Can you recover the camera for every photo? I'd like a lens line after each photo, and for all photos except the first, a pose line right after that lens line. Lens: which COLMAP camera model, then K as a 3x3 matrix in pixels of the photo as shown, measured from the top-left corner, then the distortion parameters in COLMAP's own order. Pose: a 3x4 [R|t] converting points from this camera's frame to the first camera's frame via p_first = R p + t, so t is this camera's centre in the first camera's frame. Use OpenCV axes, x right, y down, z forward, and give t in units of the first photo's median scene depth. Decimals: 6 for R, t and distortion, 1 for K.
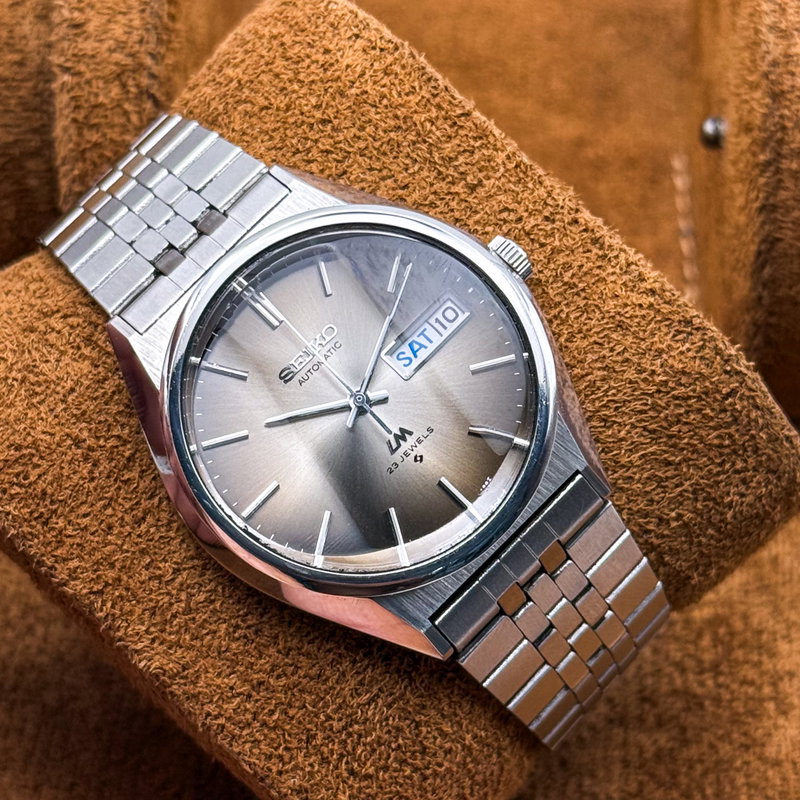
lens RADIAL K [[2655.9, 0, 421.8], [0, 2655.9, 399.8], [0, 0, 1]] dist [0.136181, -1.764559]
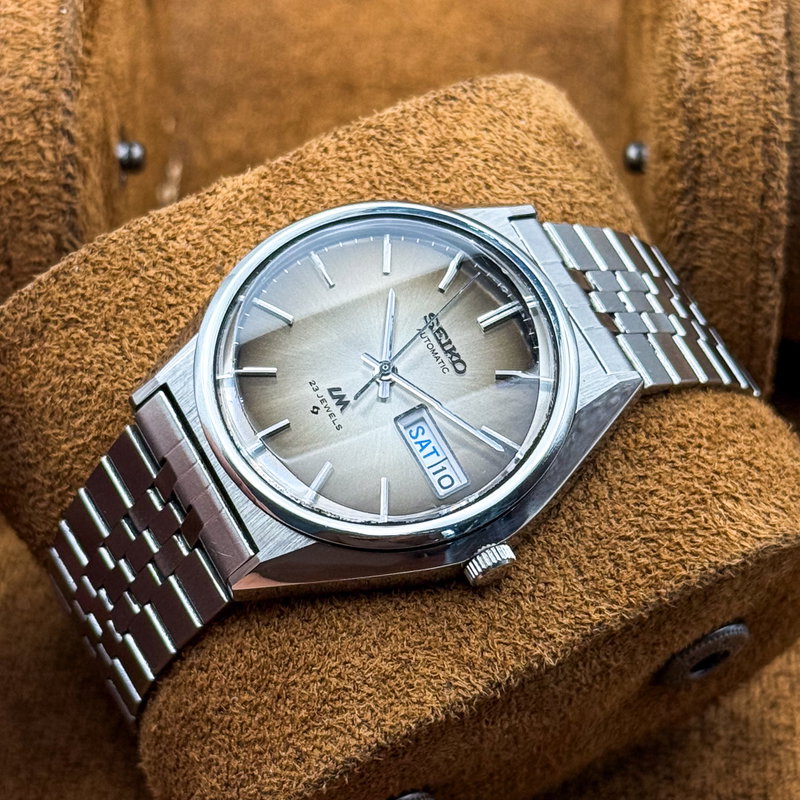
lens RADIAL K [[2655.9, 0, 421.8], [0, 2655.9, 399.8], [0, 0, 1]] dist [0.136181, -1.764559]
pose [[-0.286107, 0.855533, -0.431515, 0.415515], [-0.944040, -0.174551, 0.279858, -0.295496], [0.164107, 0.487437, 0.857598, 0.118998]]
